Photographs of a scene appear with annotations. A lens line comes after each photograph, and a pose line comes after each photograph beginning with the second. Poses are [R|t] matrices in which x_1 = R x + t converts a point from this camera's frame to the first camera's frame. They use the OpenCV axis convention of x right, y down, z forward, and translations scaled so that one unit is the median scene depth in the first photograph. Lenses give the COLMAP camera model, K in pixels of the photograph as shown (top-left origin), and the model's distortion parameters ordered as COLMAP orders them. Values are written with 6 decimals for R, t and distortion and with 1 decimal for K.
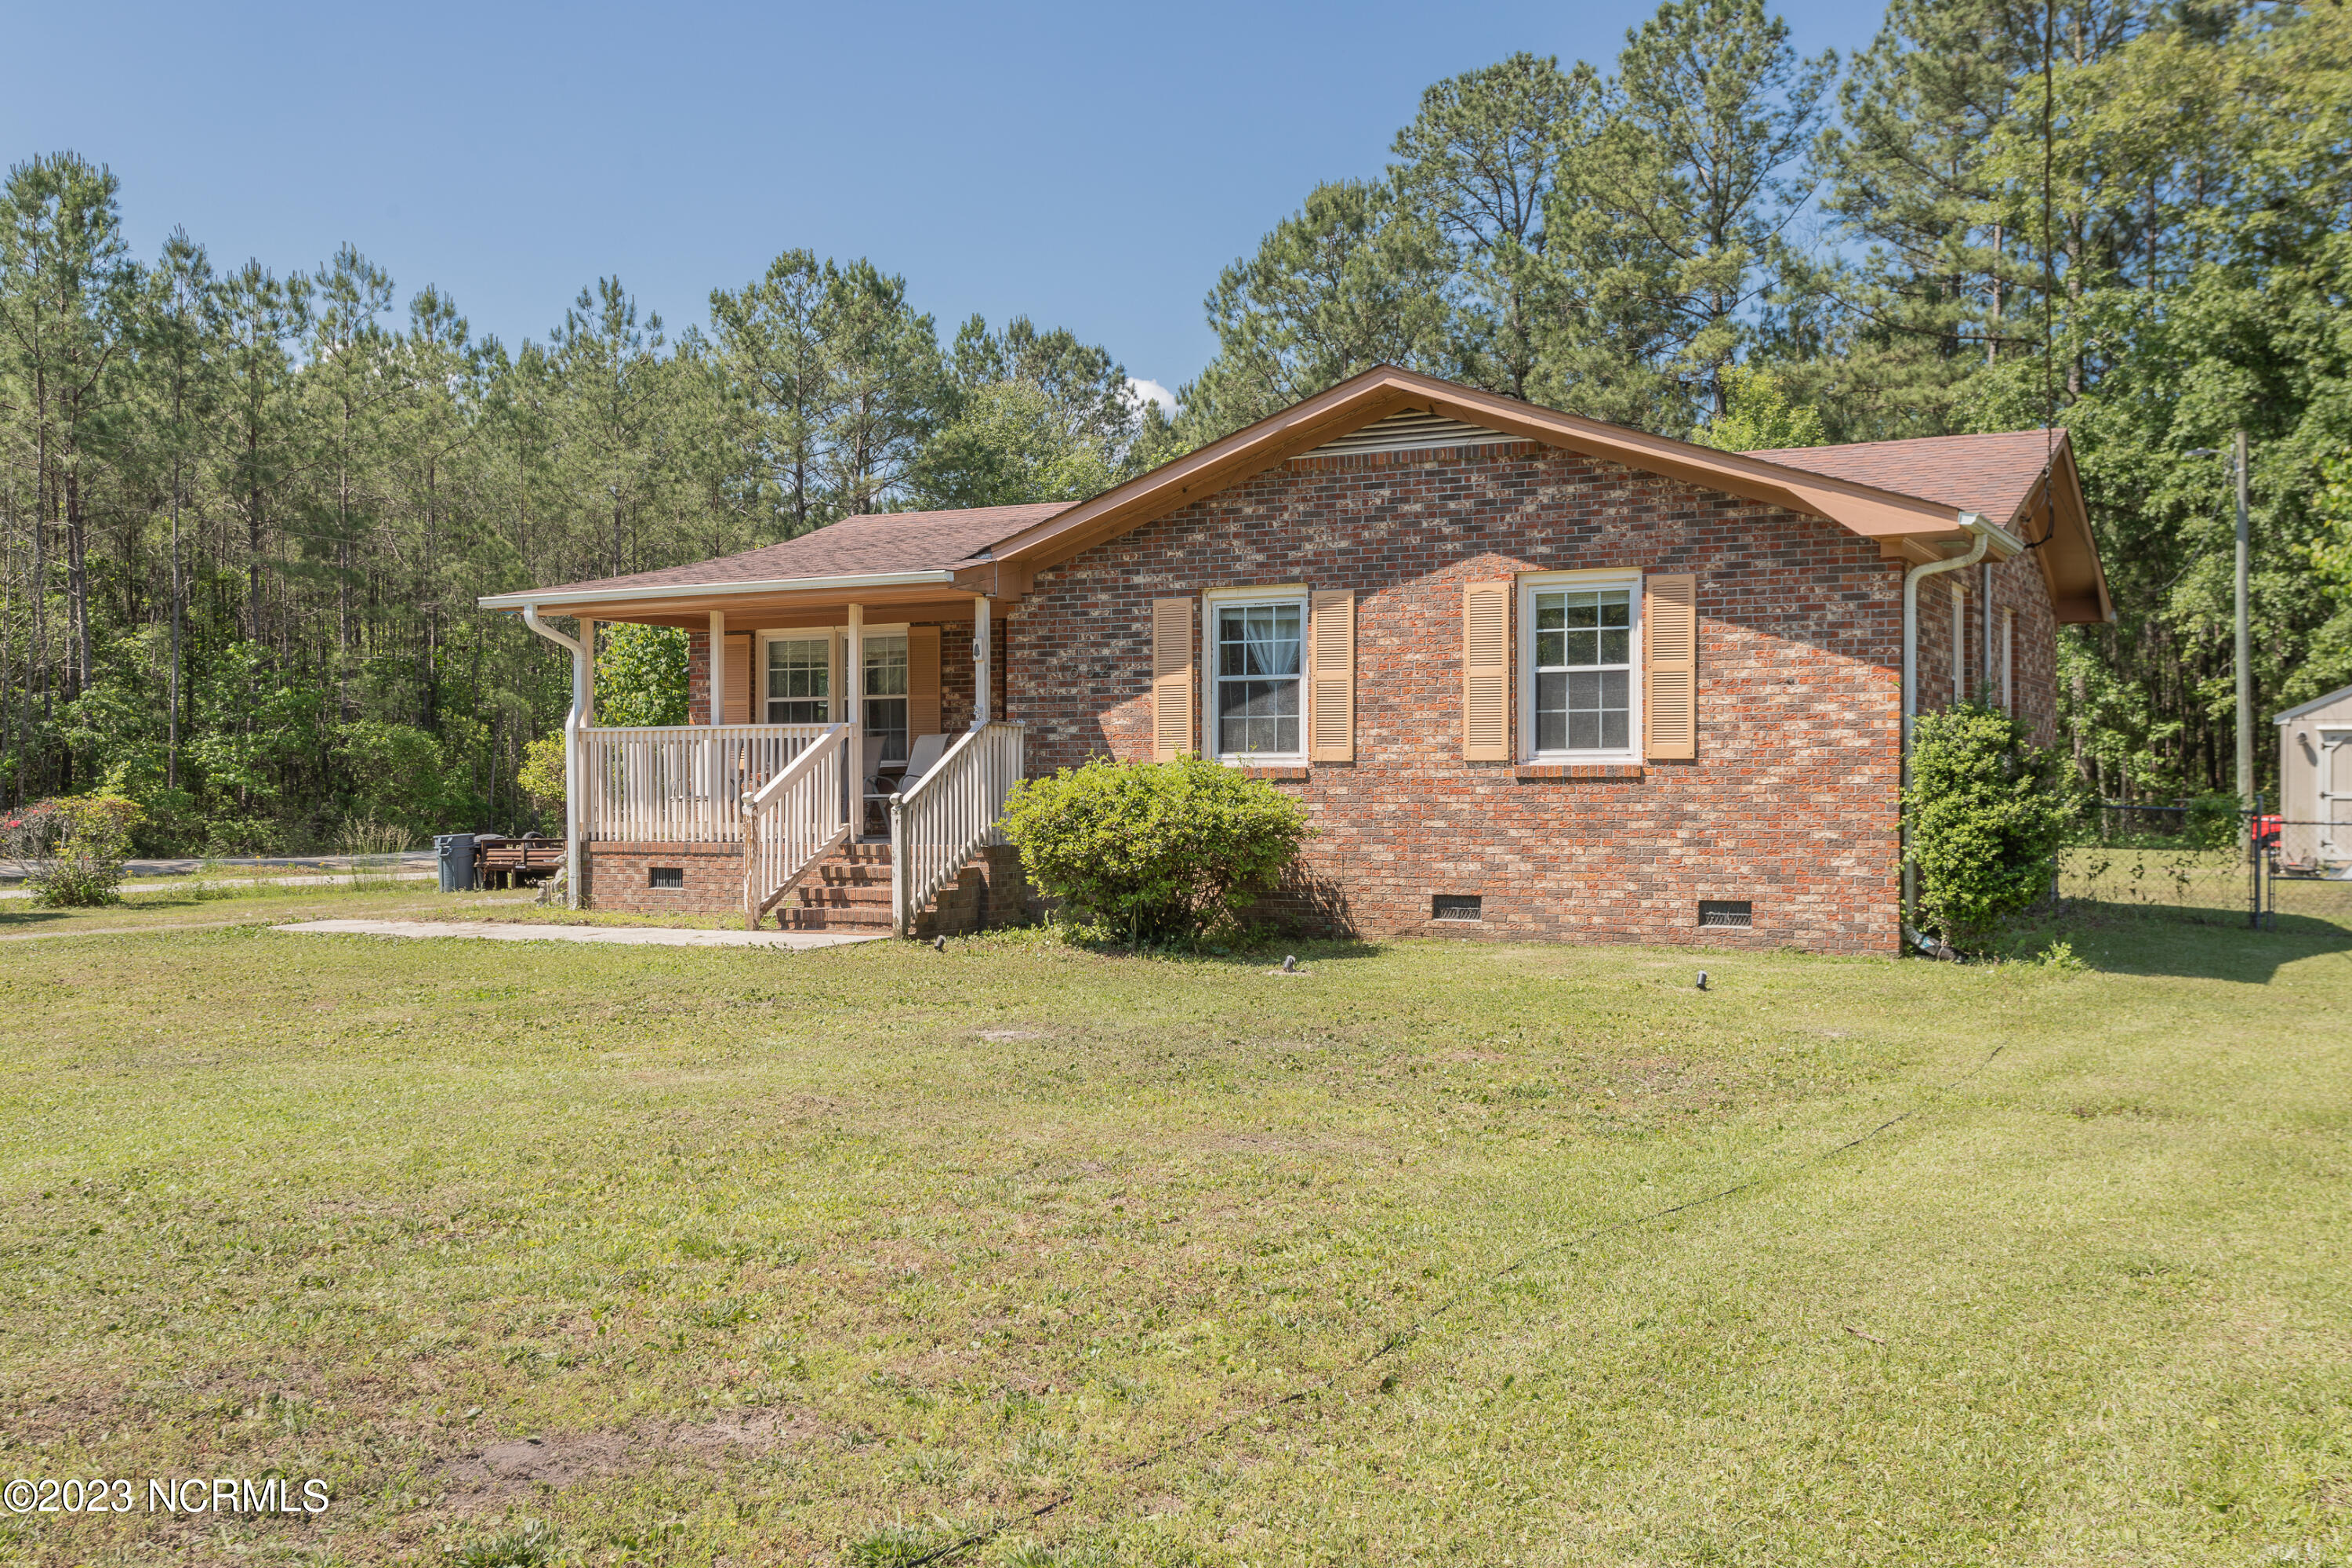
lens RADIAL K [[2266.3, 0, 1177.3], [0, 2266.3, 785.2], [0, 0, 1]] dist [0.001826, 0.000000]
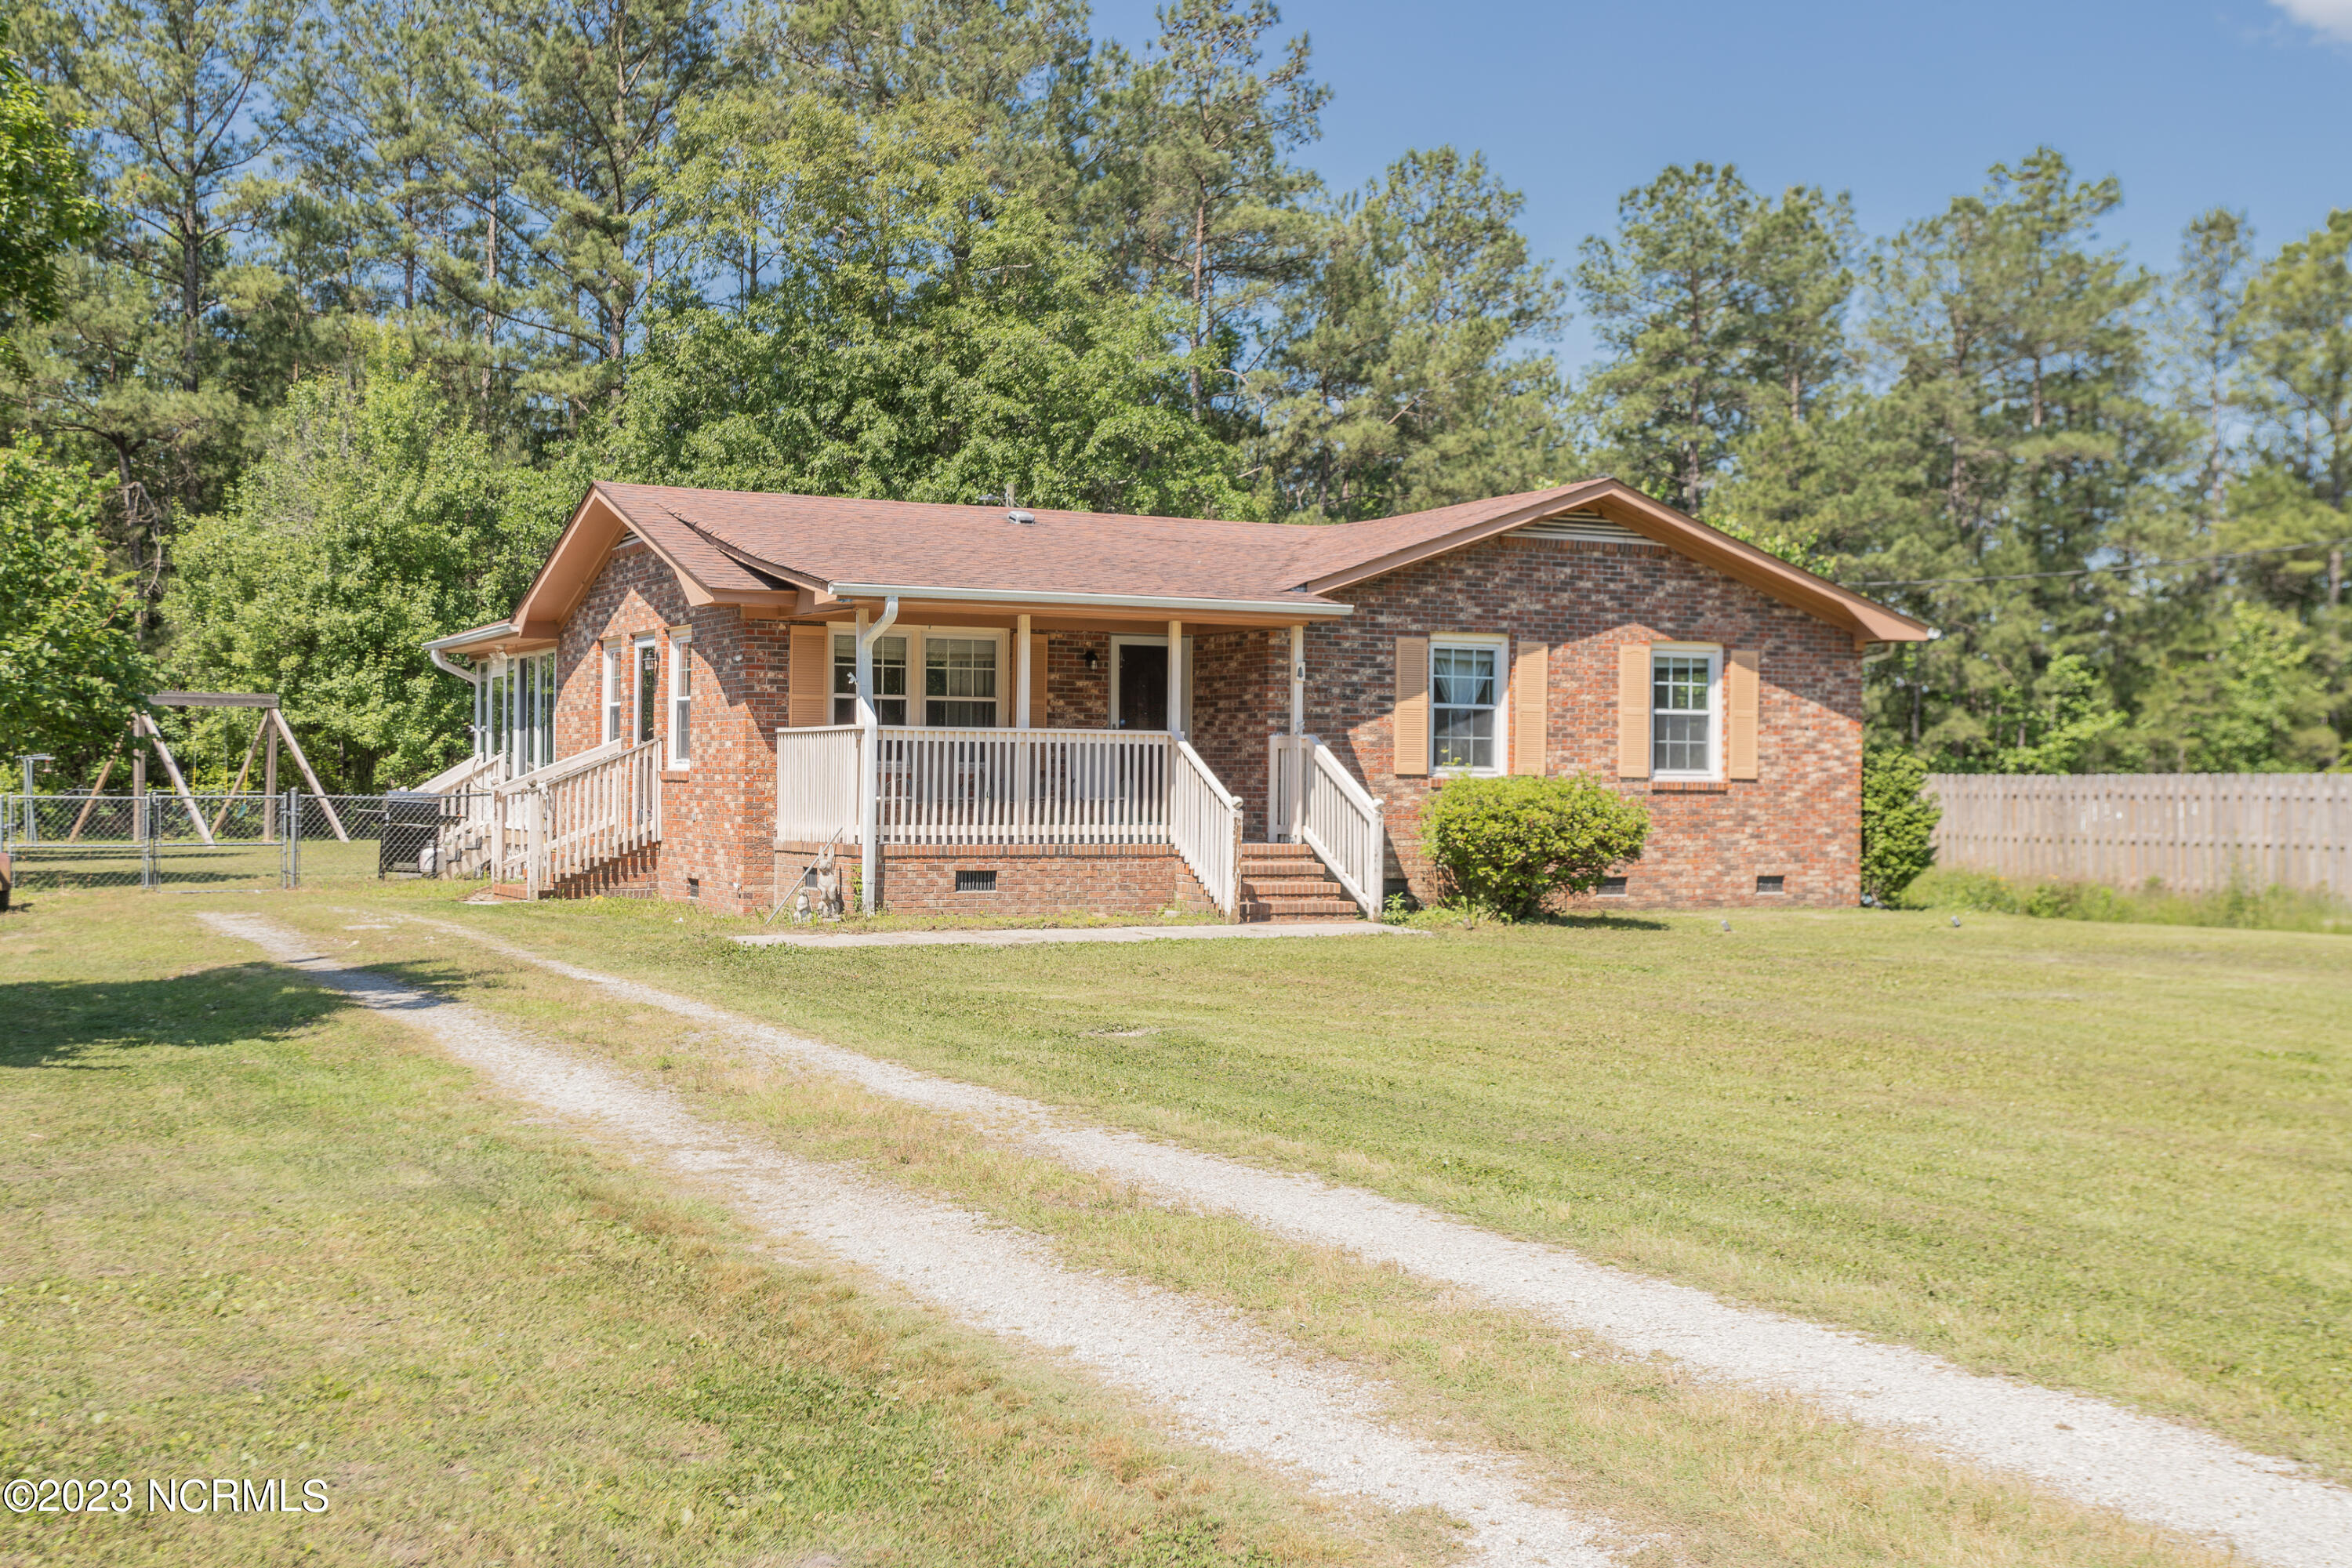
lens RADIAL K [[2769.2, 0, 1179.4], [0, 2769.2, 782.5], [0, 0, 1]] dist [0.002836, 0.000000]
pose [[0.561483, 0.008764, 0.827442, -1.364270], [-0.012634, 0.999918, -0.002017, -0.000753], [-0.827392, -0.009322, 0.561548, 0.289167]]
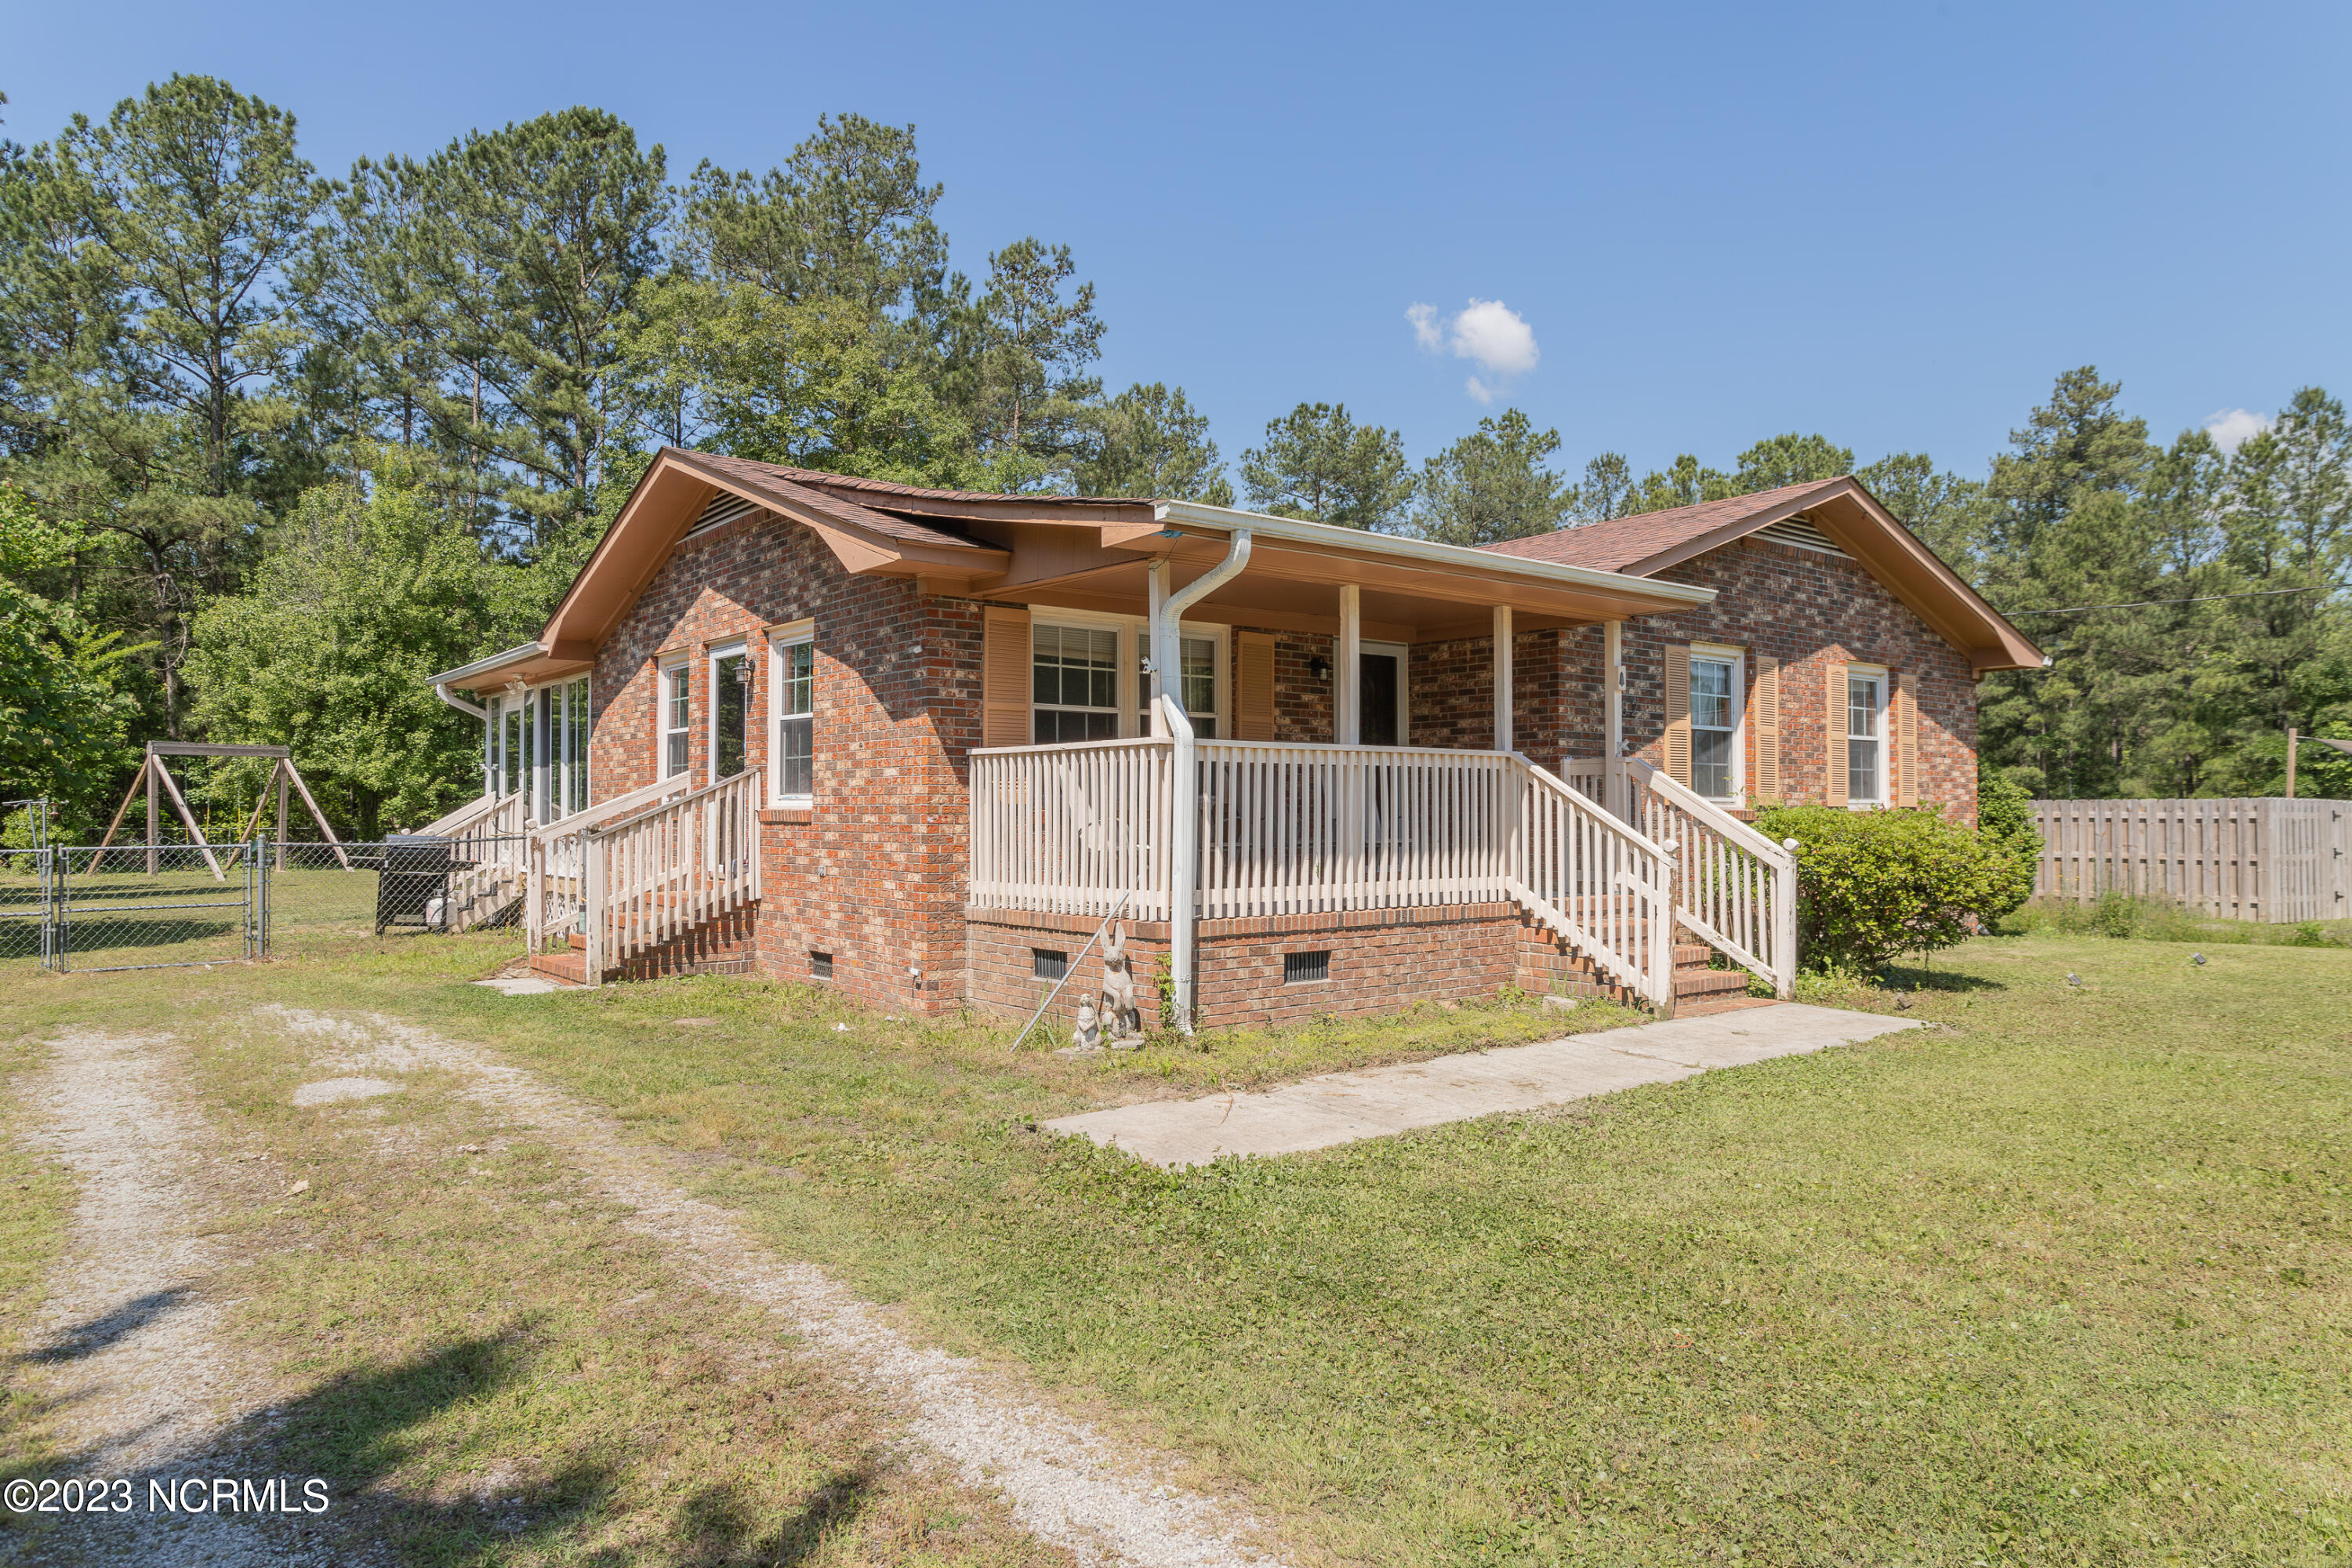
lens RADIAL K [[1497.0, 0, 1165.9], [0, 1497.0, 795.1], [0, 0, 1]] dist [-0.003142, 0.007314]
pose [[0.388126, 0.013348, 0.921510, -0.761231], [-0.002917, 0.999908, -0.013255, -0.005093], [-0.921602, 0.002457, 0.388129, 1.004154]]
